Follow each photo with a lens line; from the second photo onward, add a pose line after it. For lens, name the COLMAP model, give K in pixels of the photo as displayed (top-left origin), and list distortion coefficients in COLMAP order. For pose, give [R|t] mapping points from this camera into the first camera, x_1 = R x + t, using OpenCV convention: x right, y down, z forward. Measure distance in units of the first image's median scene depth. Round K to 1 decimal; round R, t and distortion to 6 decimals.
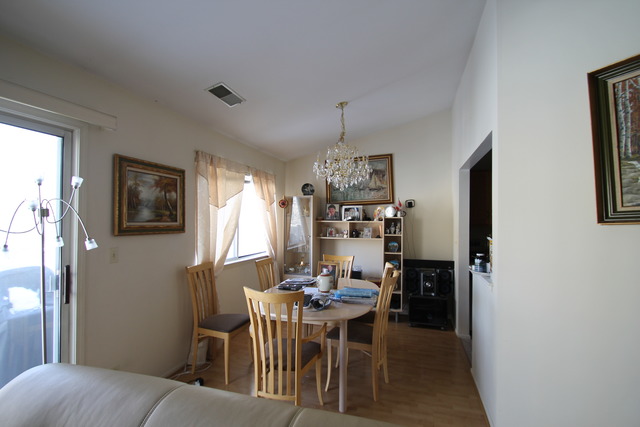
lens RADIAL K [[304.7, 0, 320.9], [0, 304.7, 217.6], [0, 0, 1]] dist [-0.000134, -0.000115]
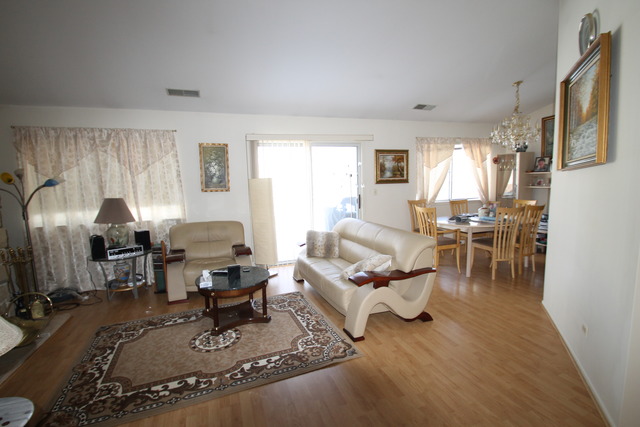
lens RADIAL K [[304.7, 0, 320.9], [0, 304.7, 217.6], [0, 0, 1]] dist [-0.000134, -0.000115]
pose [[0.613513, 0.070658, -0.786517, 0.753673], [0.041350, 0.991748, 0.121349, 0.009937], [0.788601, -0.106972, 0.605529, -0.637353]]
